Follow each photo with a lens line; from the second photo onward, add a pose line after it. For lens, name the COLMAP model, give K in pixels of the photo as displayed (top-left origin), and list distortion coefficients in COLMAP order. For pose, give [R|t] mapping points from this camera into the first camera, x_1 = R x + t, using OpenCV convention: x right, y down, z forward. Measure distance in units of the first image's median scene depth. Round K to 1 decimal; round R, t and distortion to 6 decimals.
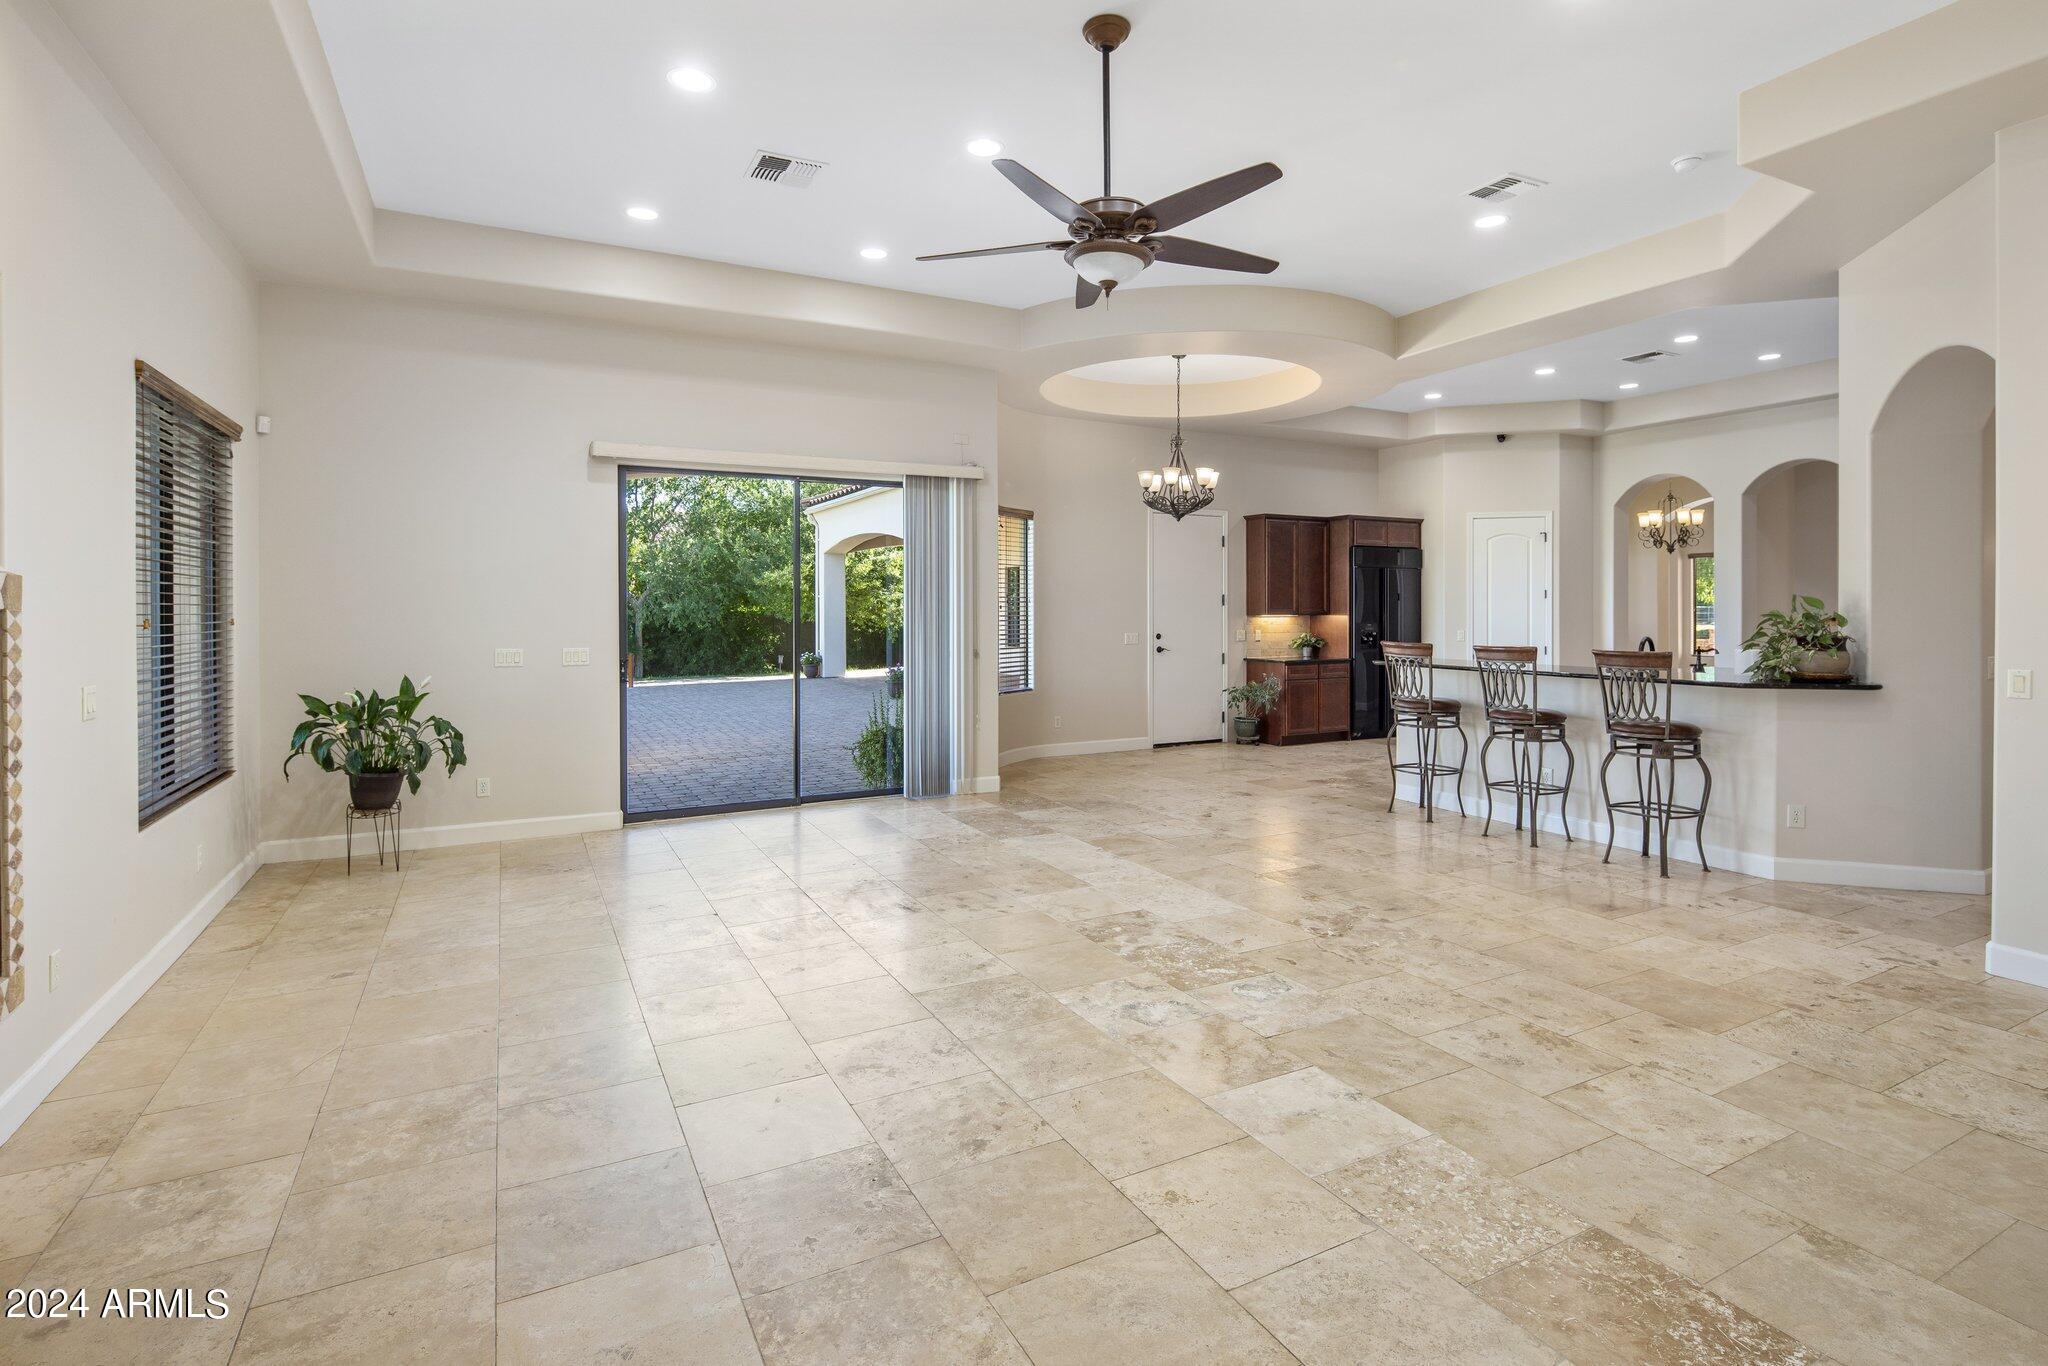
lens RADIAL K [[987.3, 0, 1021.6], [0, 987.3, 606.4], [0, 0, 1]] dist [-0.002261, -0.001620]
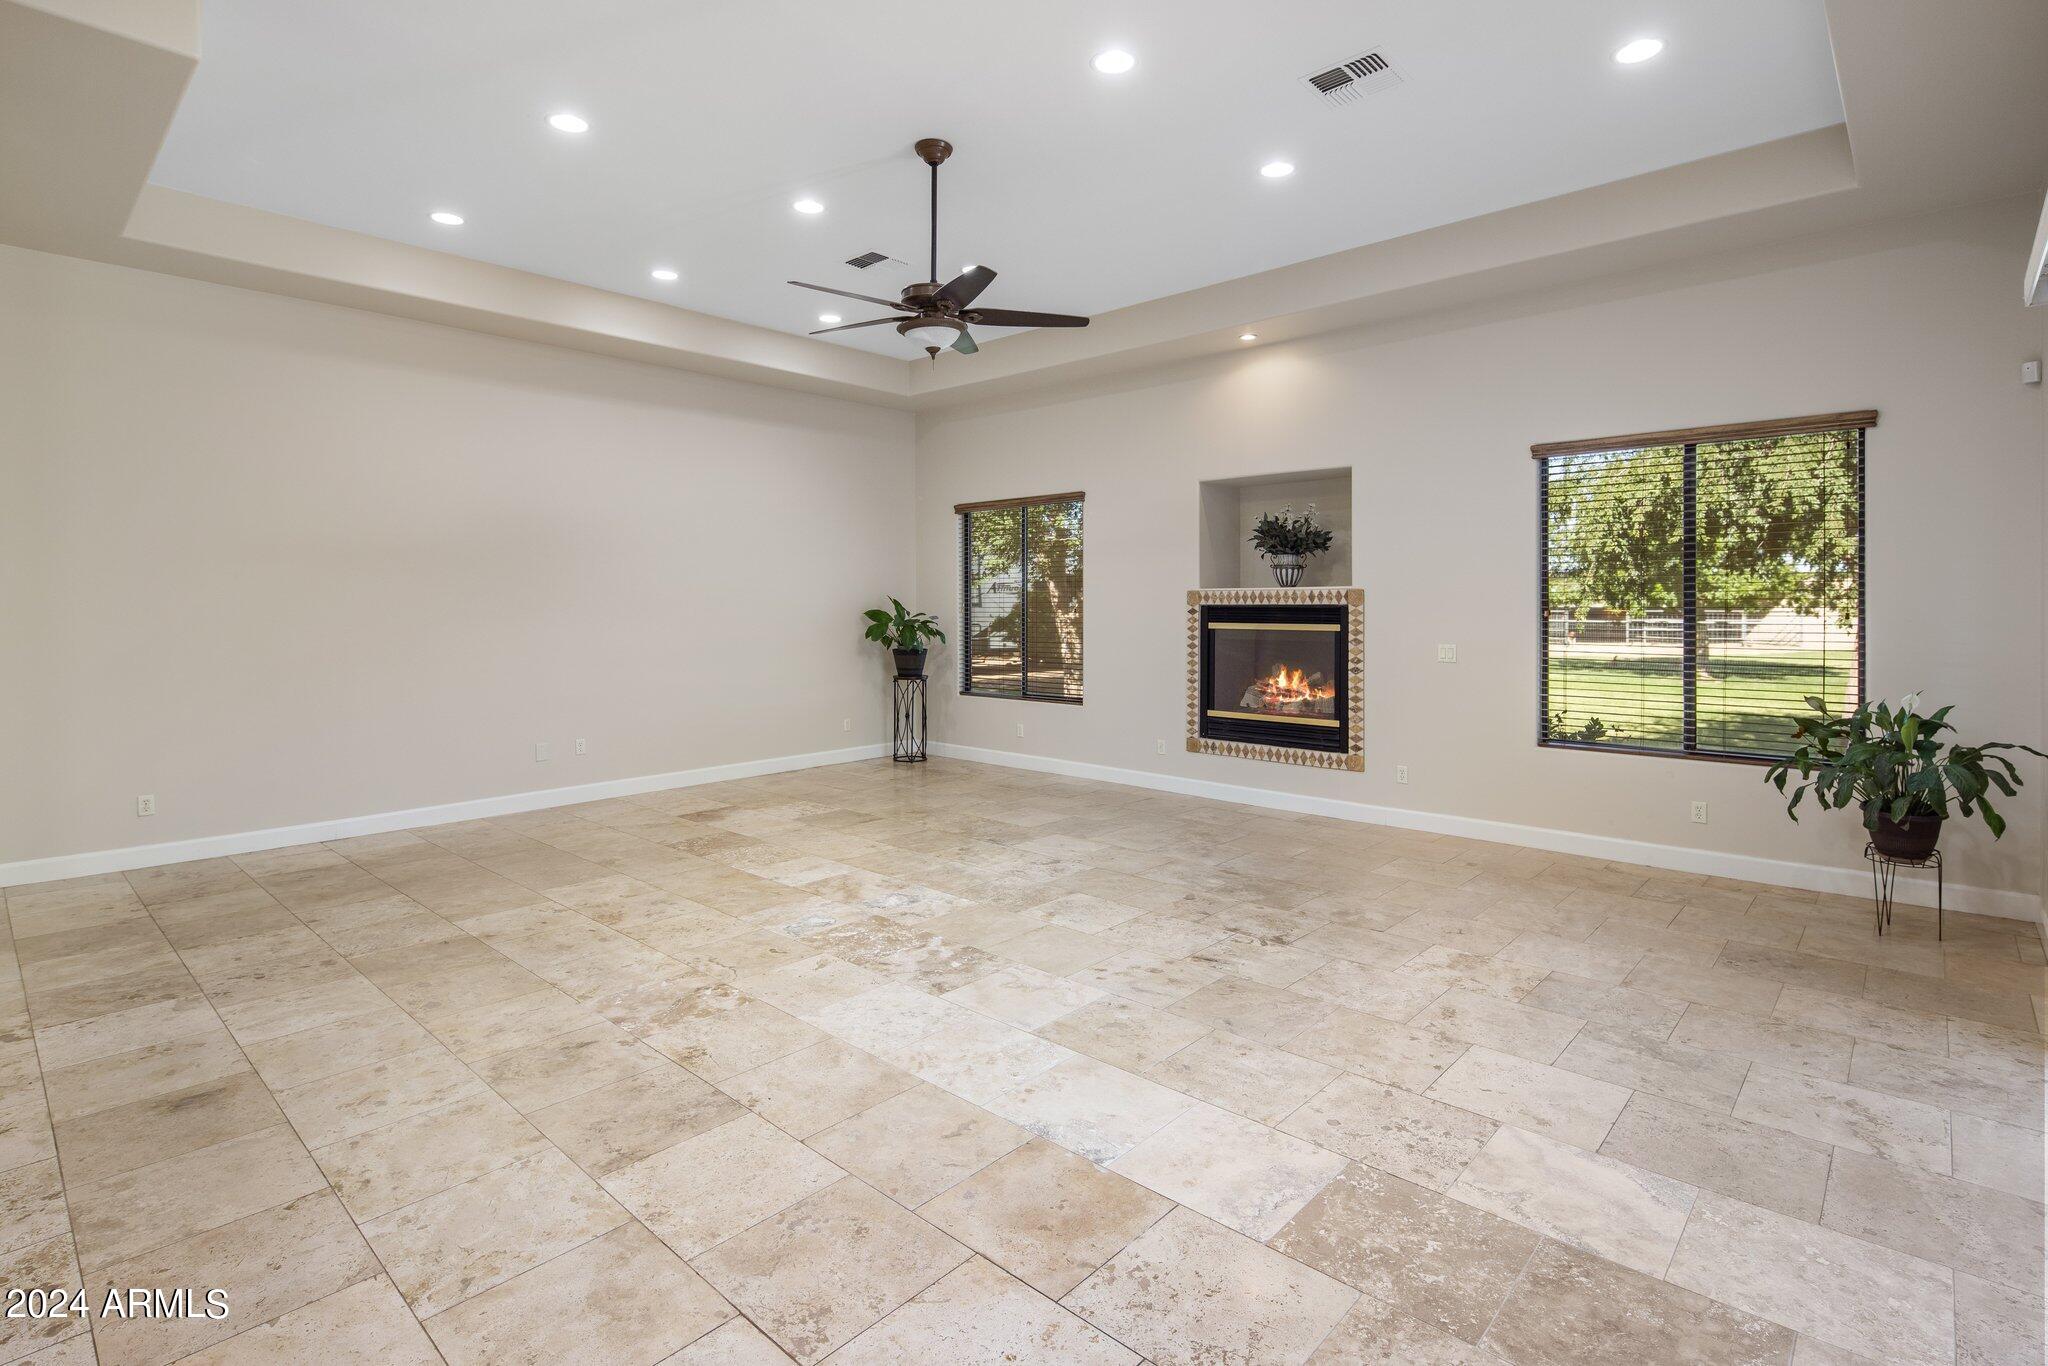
lens RADIAL K [[987.3, 0, 1023.7], [0, 987.3, 608.0], [0, 0, 1]] dist [-0.002261, -0.001620]
pose [[-0.940812, 0.003426, -0.338910, 0.361565], [0.001813, 0.999985, 0.005074, 0.000913], [0.338923, 0.004159, -0.940805, 1.974628]]
